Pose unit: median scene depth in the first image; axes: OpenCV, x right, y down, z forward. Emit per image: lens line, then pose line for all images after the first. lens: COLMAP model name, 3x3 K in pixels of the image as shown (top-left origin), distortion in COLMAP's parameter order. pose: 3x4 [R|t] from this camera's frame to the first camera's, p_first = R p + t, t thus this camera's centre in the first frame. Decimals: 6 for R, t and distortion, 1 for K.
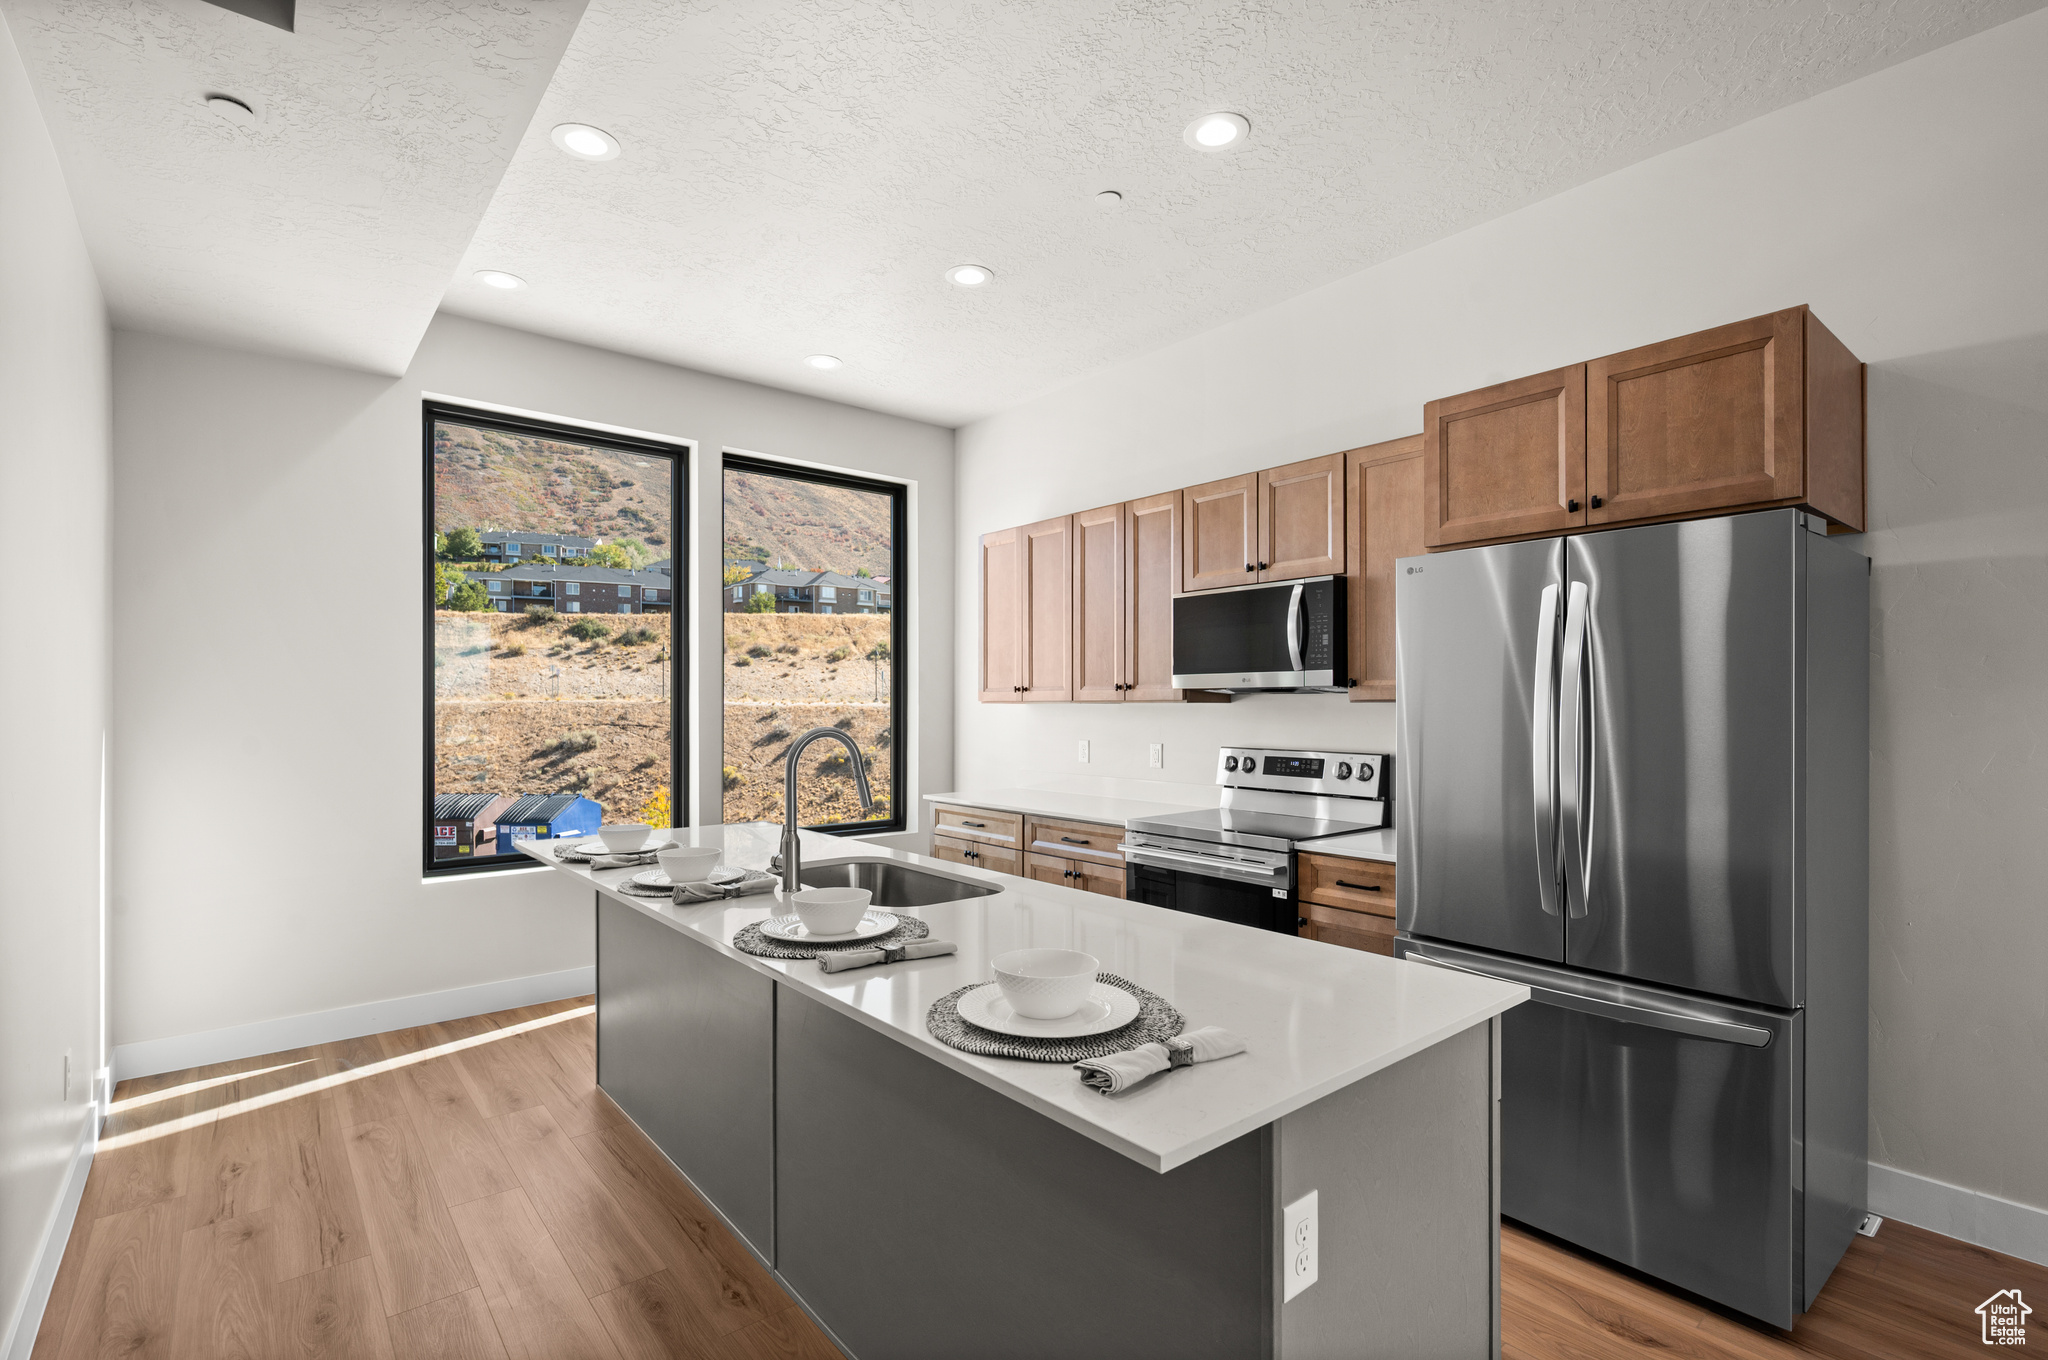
lens RADIAL K [[918.9, 0, 1016.3], [0, 918.9, 701.7], [0, 0, 1]] dist [-0.001282, 0.000150]
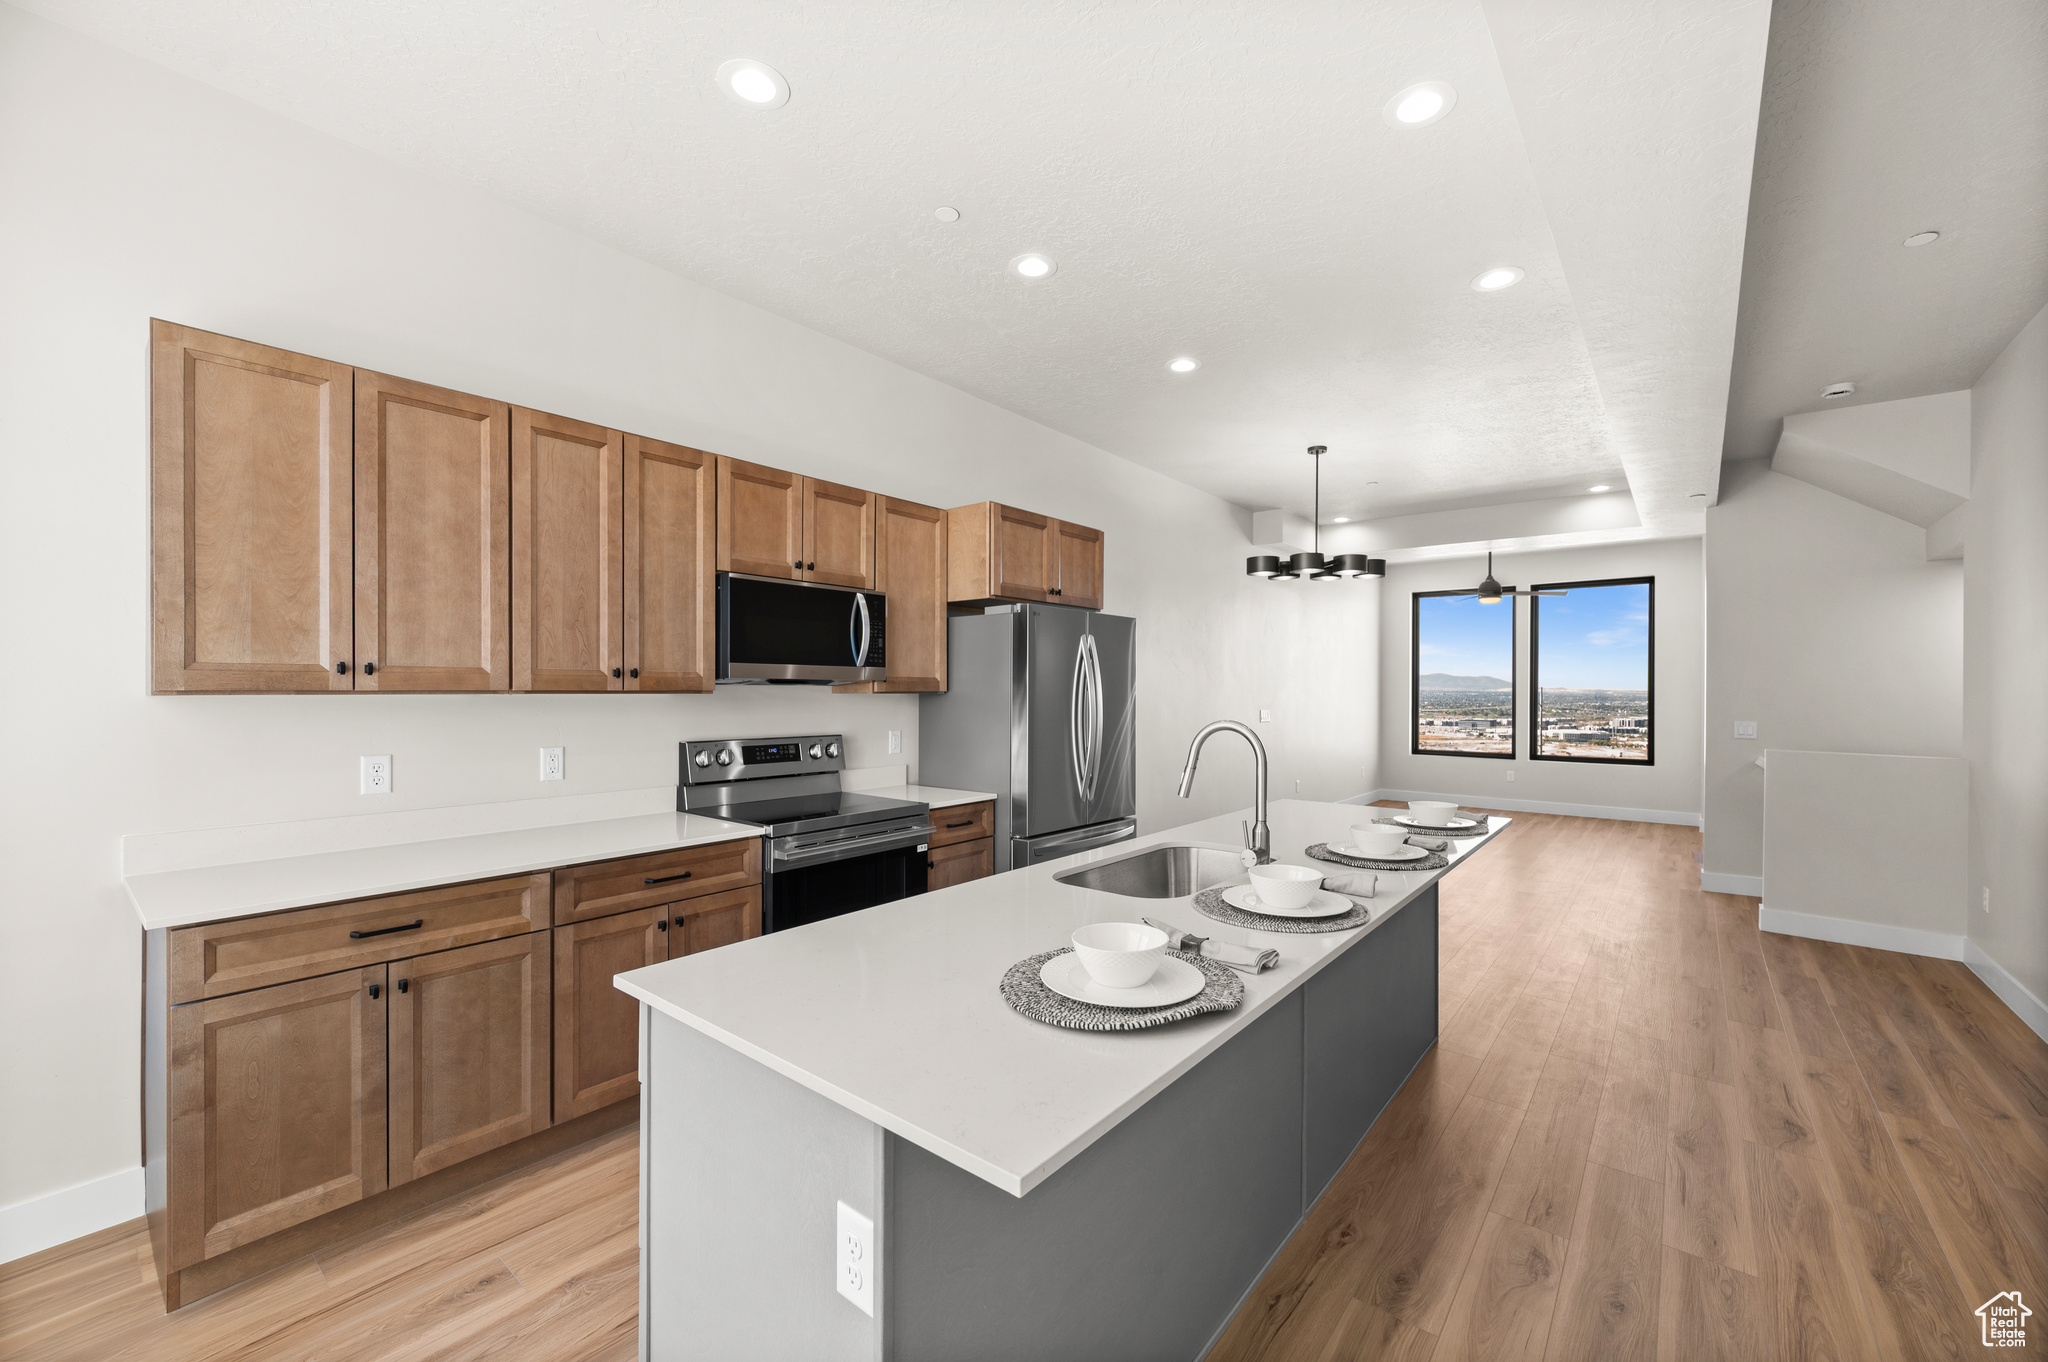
lens RADIAL K [[814.7, 0, 1024.0], [0, 814.7, 691.3], [0, 0, 1]] dist [-0.001137, -0.000374]
pose [[-0.184914, 0.000301, 0.982755, -0.703705], [-0.002020, 0.999998, -0.000686, -0.001694], [-0.982753, -0.002112, -0.184913, 0.919718]]
